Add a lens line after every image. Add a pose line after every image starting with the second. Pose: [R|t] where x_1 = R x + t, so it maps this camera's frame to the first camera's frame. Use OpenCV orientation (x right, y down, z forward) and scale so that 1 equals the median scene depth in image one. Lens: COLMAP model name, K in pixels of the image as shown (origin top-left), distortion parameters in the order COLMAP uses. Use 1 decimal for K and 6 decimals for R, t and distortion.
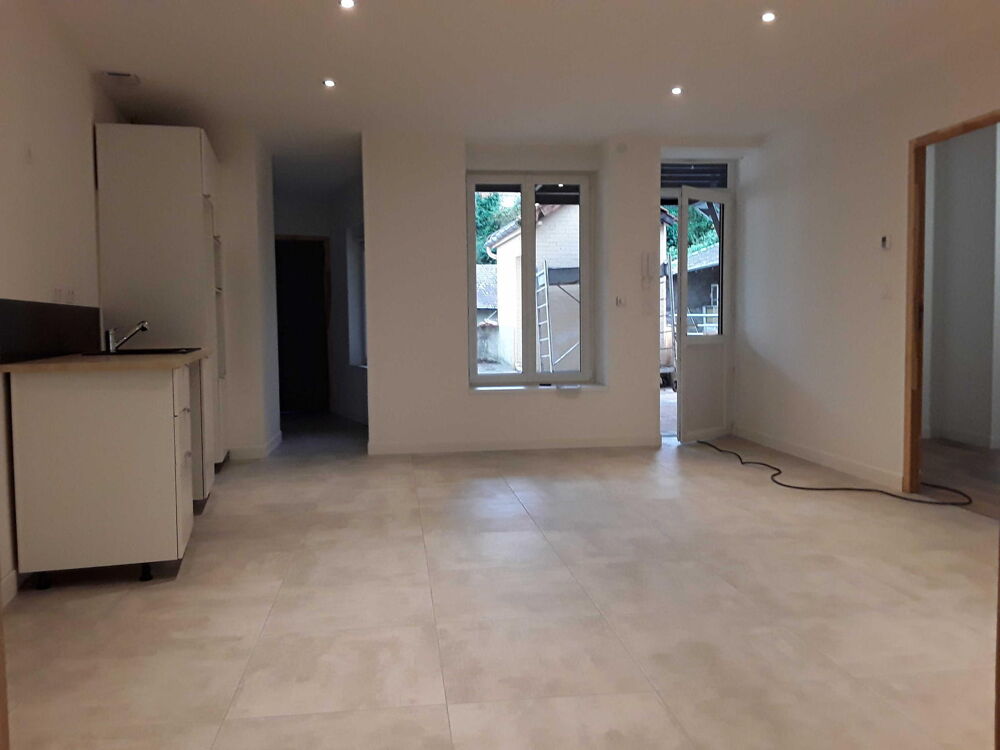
lens RADIAL K [[786.1, 0, 500.0], [0, 786.1, 375.0], [0, 0, 1]] dist [0.001075, -0.000607]
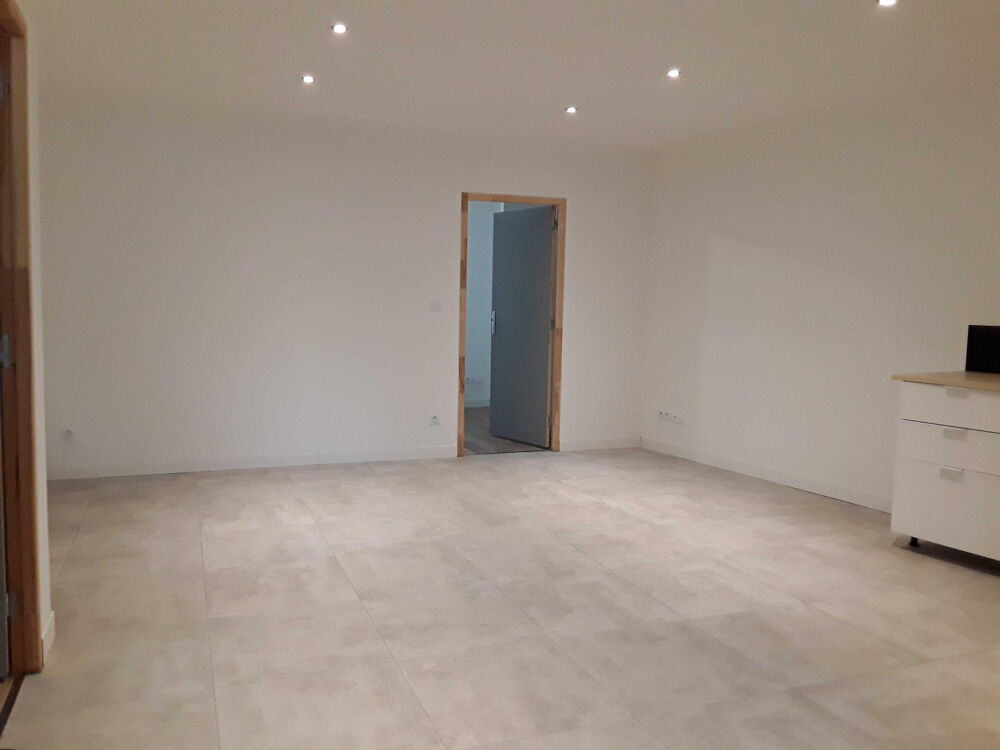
lens RADIAL K [[901.3, 0, 500.0], [0, 901.3, 375.0], [0, 0, 1]] dist [0.001163, -0.000844]
pose [[-0.966946, 0.018056, -0.254342, 0.611572], [-0.024667, 0.986187, 0.163789, -0.254380], [0.253786, 0.164649, -0.953144, 2.348537]]
